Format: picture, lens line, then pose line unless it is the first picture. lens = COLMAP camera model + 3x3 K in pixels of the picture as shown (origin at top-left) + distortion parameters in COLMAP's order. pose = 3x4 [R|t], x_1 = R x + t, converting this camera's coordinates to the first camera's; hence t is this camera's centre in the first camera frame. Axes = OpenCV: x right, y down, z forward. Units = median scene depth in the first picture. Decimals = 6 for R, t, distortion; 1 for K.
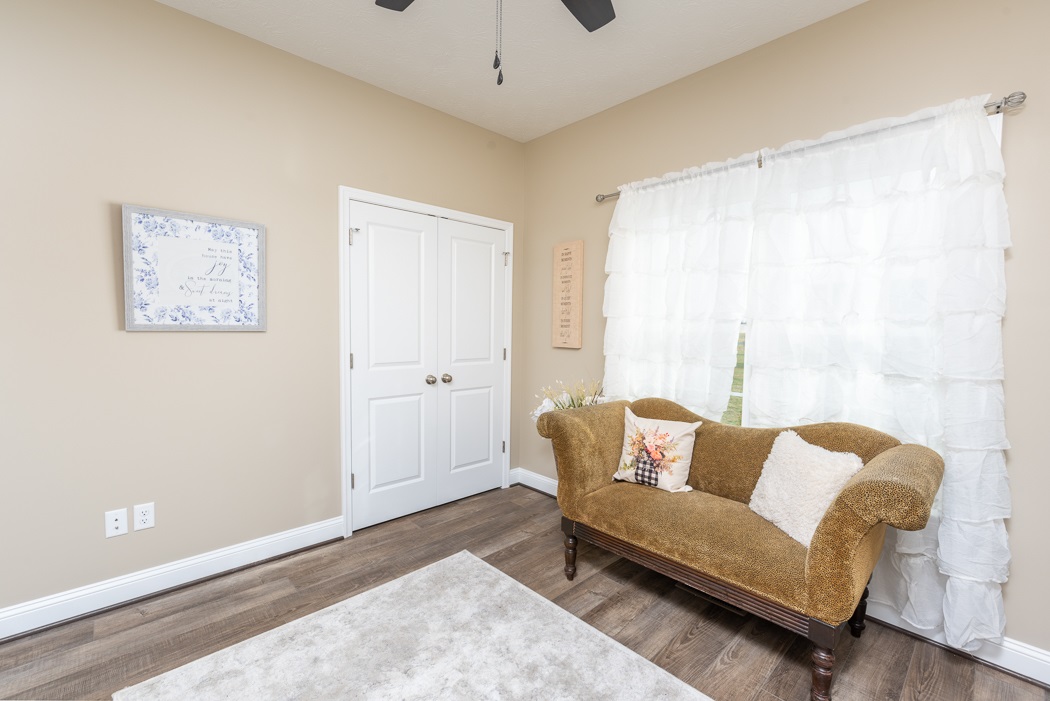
lens RADIAL K [[455.5, 0, 532.5], [0, 455.5, 351.9], [0, 0, 1]] dist [-0.003153, -0.000653]
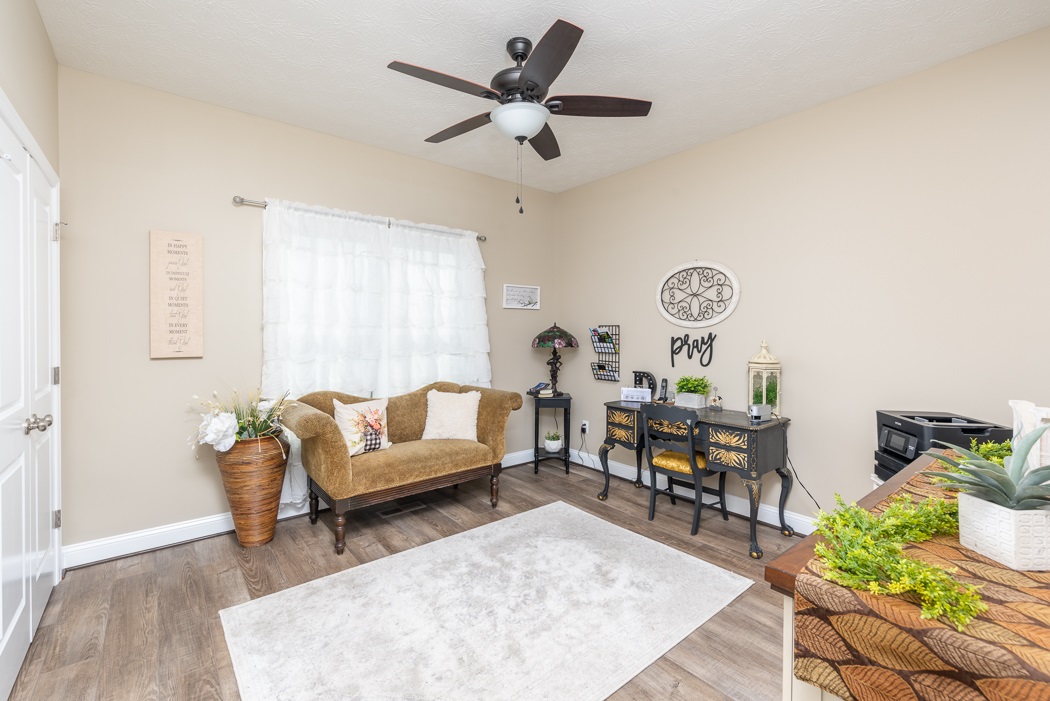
lens RADIAL K [[455.5, 0, 533.7], [0, 455.5, 341.3], [0, 0, 1]] dist [-0.003153, -0.000653]
pose [[0.068162, -0.036411, 0.997010, -1.029206], [0.052800, 0.998065, 0.032839, -0.045920], [-0.996276, 0.050404, 0.069952, 0.417926]]
